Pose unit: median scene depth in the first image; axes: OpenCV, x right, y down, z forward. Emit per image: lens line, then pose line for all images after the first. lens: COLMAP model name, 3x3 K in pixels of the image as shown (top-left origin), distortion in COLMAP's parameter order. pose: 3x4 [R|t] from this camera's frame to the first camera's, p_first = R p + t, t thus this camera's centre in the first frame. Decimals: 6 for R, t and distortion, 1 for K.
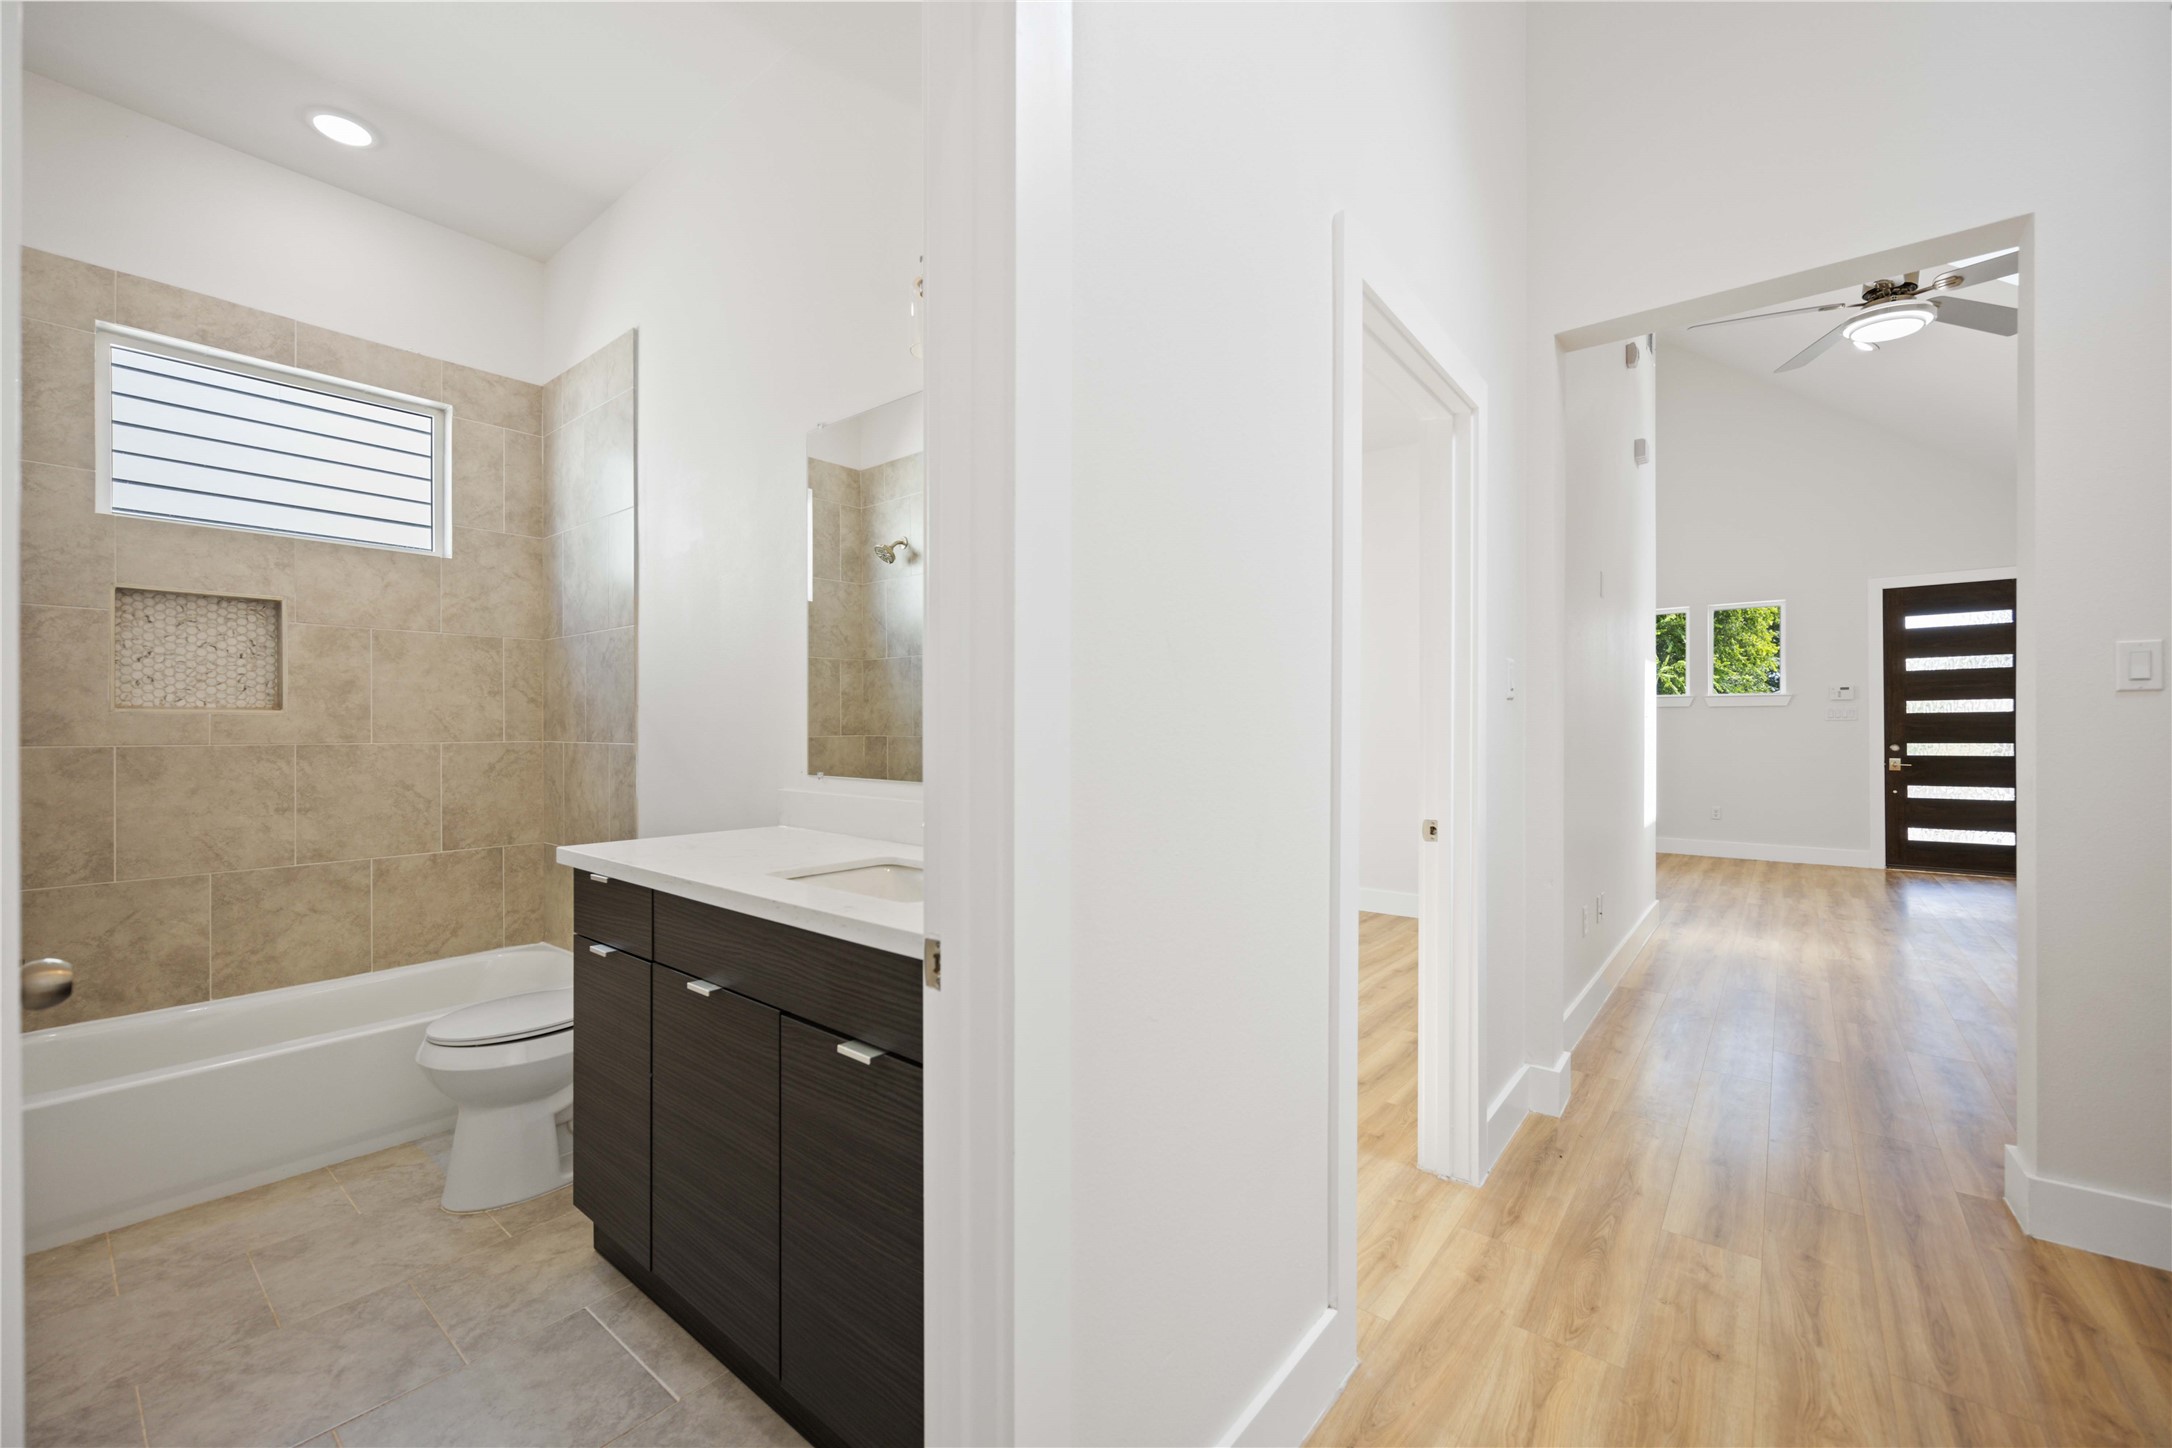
lens RADIAL K [[852.8, 0, 1066.5], [0, 852.8, 730.2], [0, 0, 1]] dist [-0.001883, 0.000034]
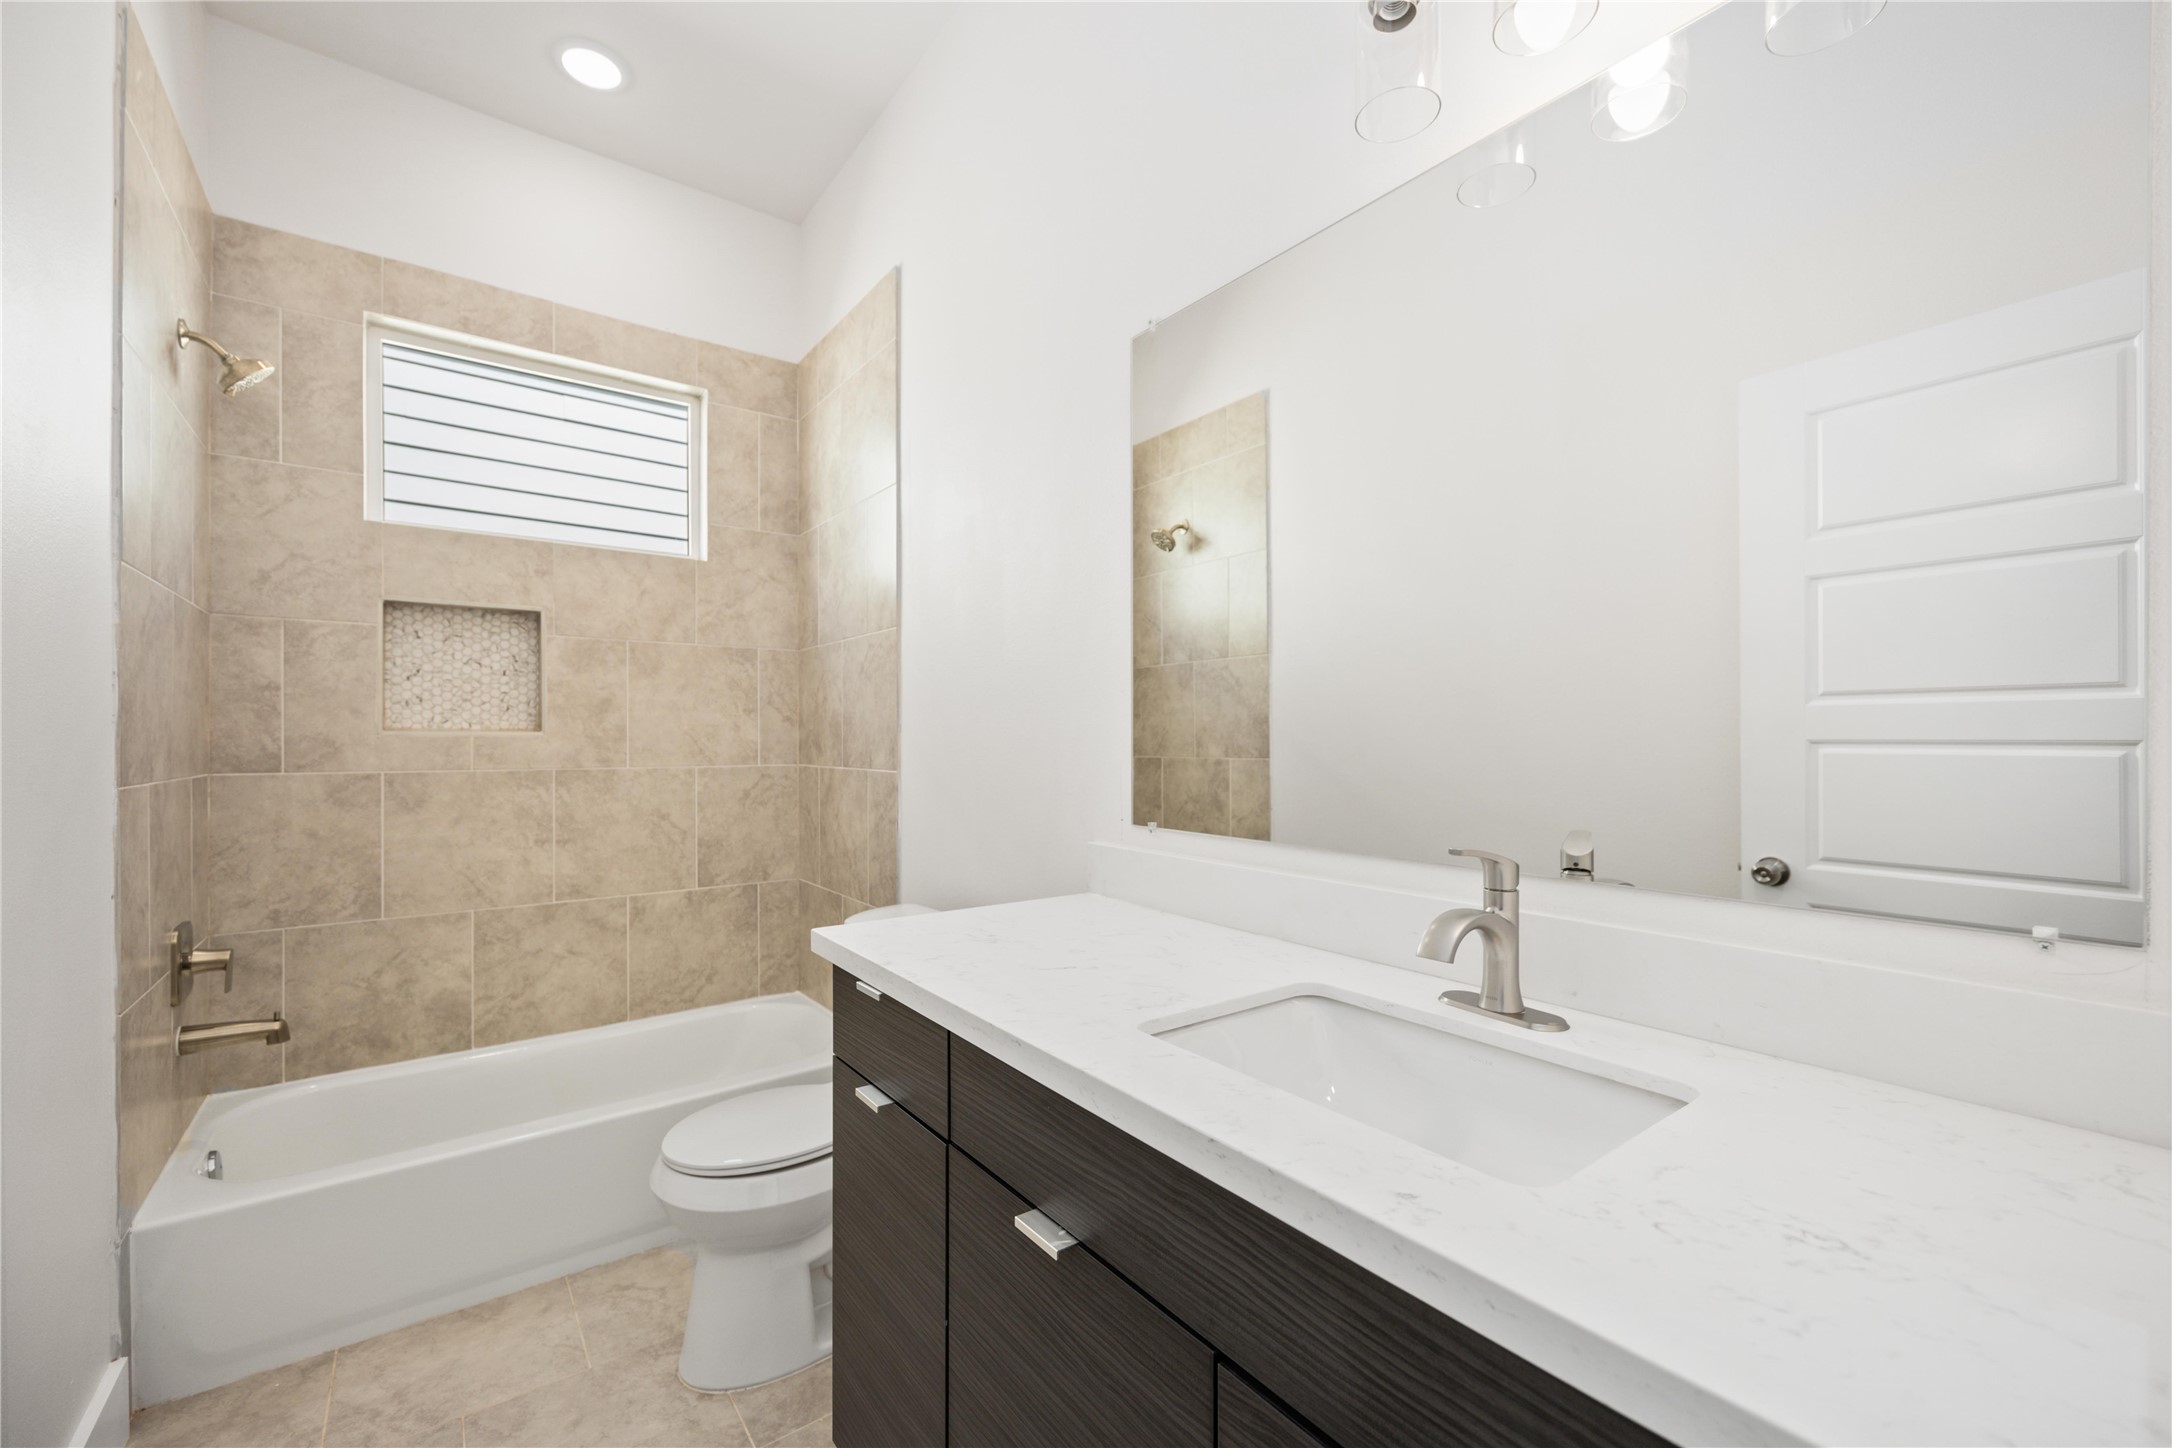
lens RADIAL K [[880.4, 0, 1078.7], [0, 880.4, 746.7], [0, 0, 1]] dist [0.000894, -0.000261]
pose [[0.969950, 0.001808, -0.243296, -0.143947], [-0.000967, 0.999993, 0.003575, -0.012176], [0.243301, -0.003232, 0.969945, 0.241925]]
